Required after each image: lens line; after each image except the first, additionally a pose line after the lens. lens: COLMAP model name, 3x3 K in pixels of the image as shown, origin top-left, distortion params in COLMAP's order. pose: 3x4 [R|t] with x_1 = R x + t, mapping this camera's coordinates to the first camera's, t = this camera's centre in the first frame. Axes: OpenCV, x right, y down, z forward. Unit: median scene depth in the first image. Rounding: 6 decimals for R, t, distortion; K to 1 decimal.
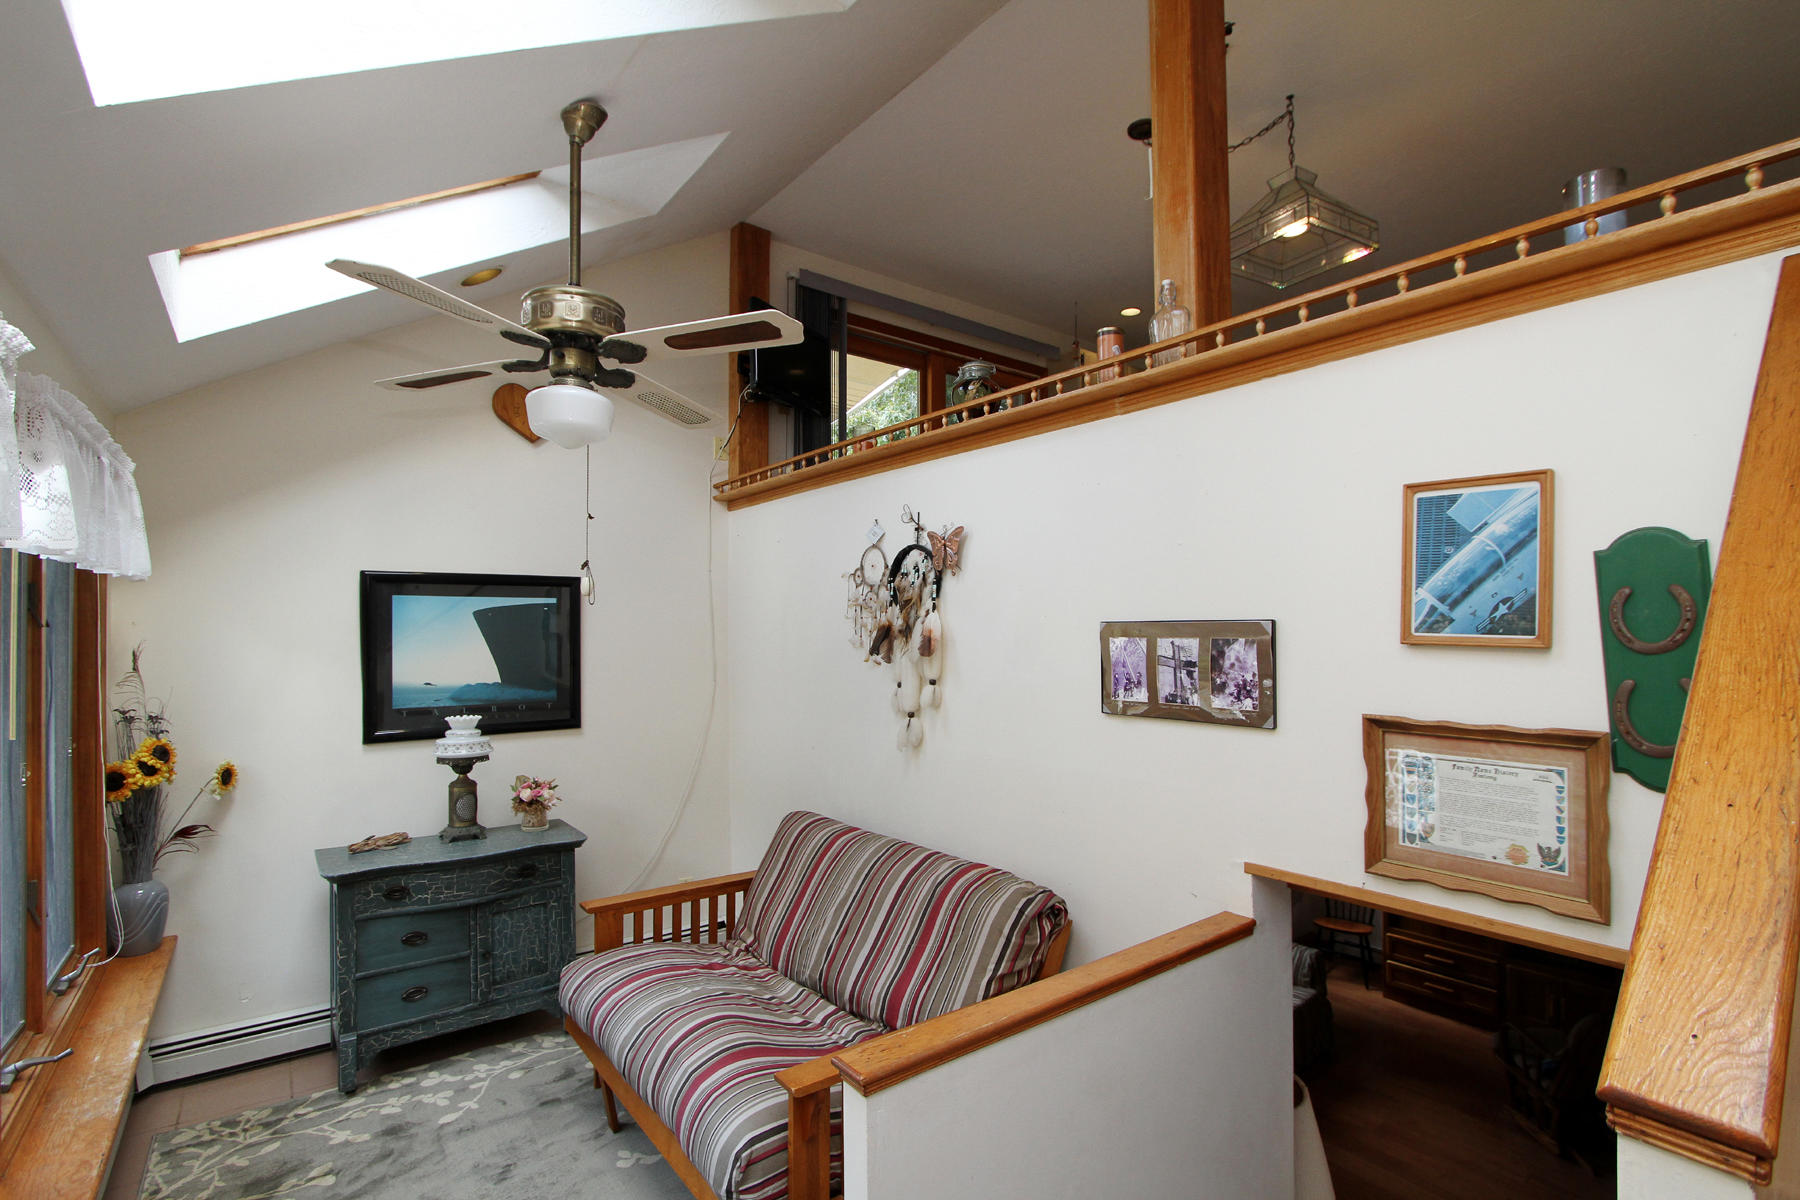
lens RADIAL K [[828.9, 0, 908.5], [0, 828.9, 603.8], [0, 0, 1]] dist [-0.013987, -0.000678]
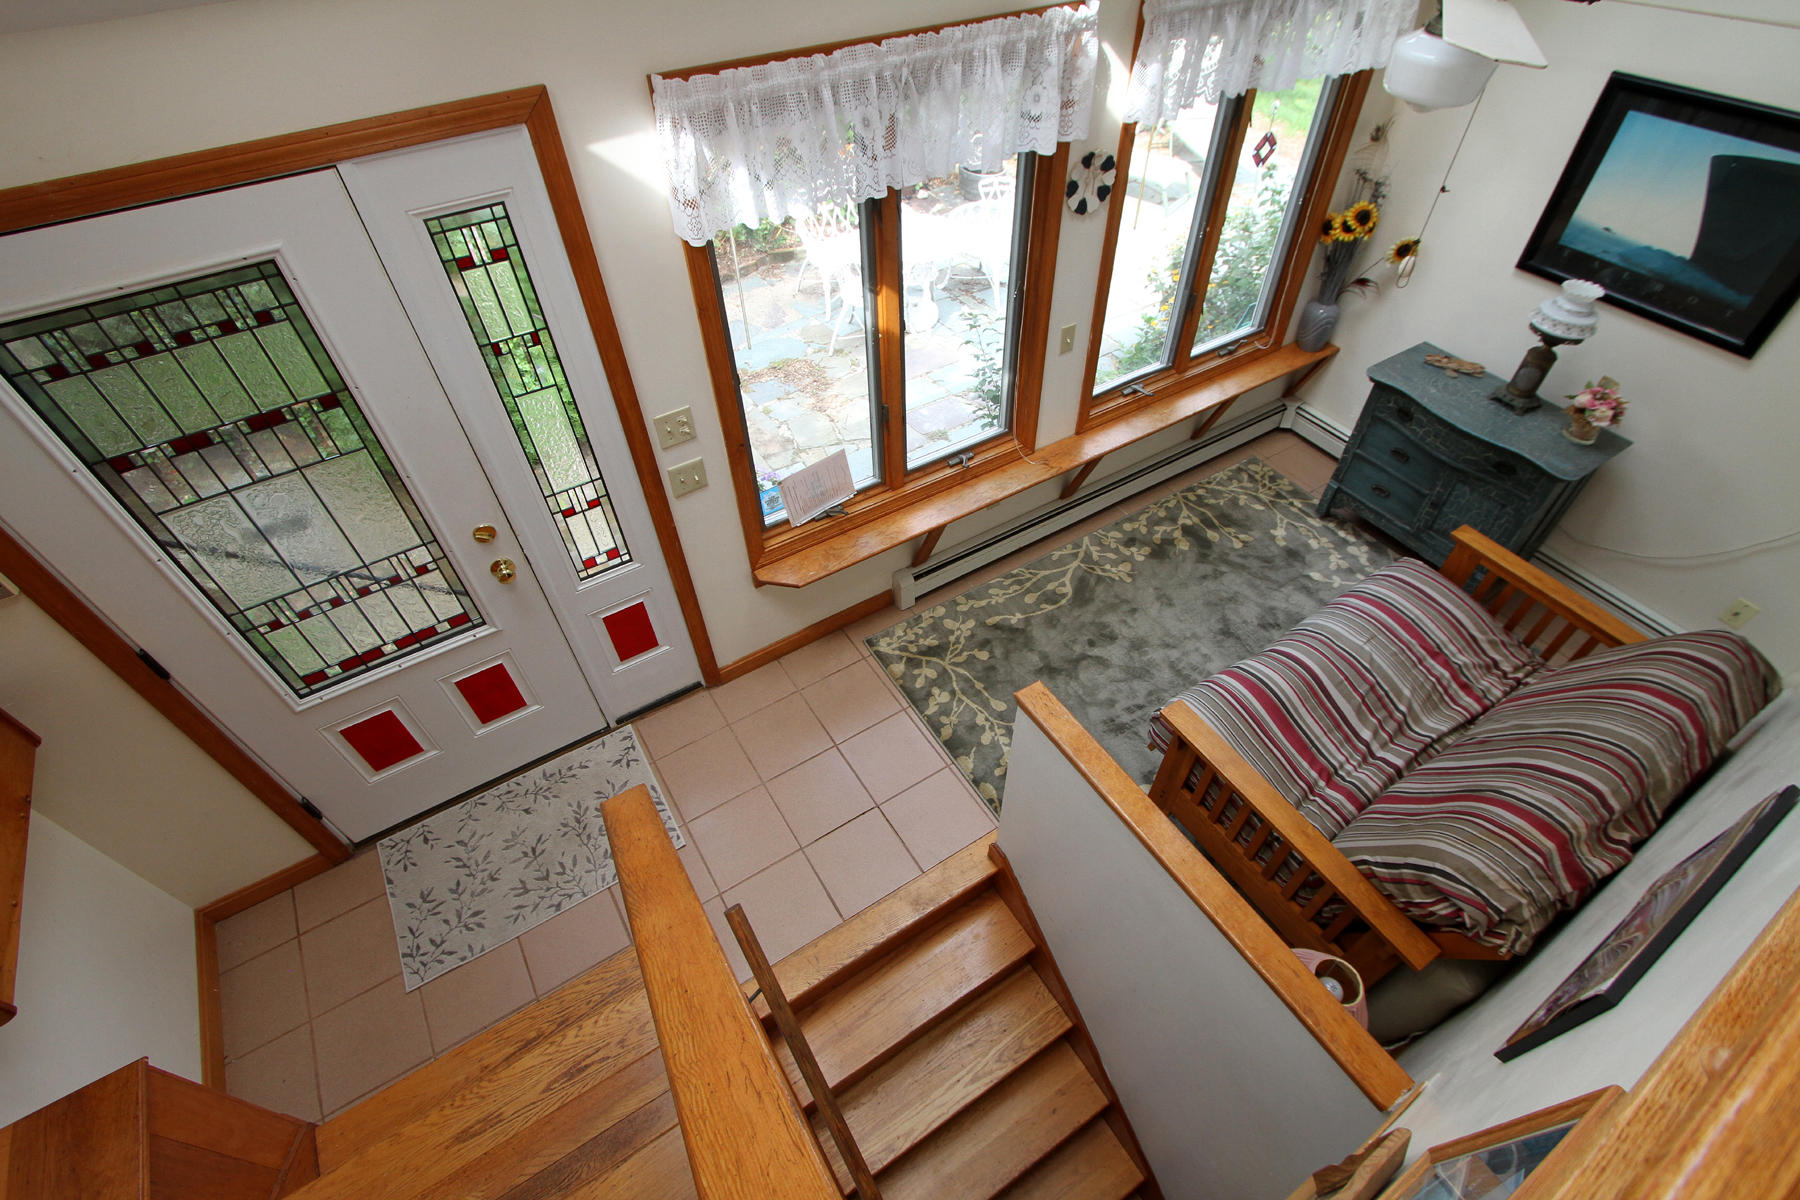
lens RADIAL K [[828.9, 0, 915.4], [0, 828.9, 598.4], [0, 0, 1]] dist [-0.013987, -0.000678]
pose [[-0.086485, 0.728241, -0.679842, 0.437542], [0.038775, 0.684343, 0.728129, -0.358551], [0.995498, 0.036611, -0.087423, 0.423723]]
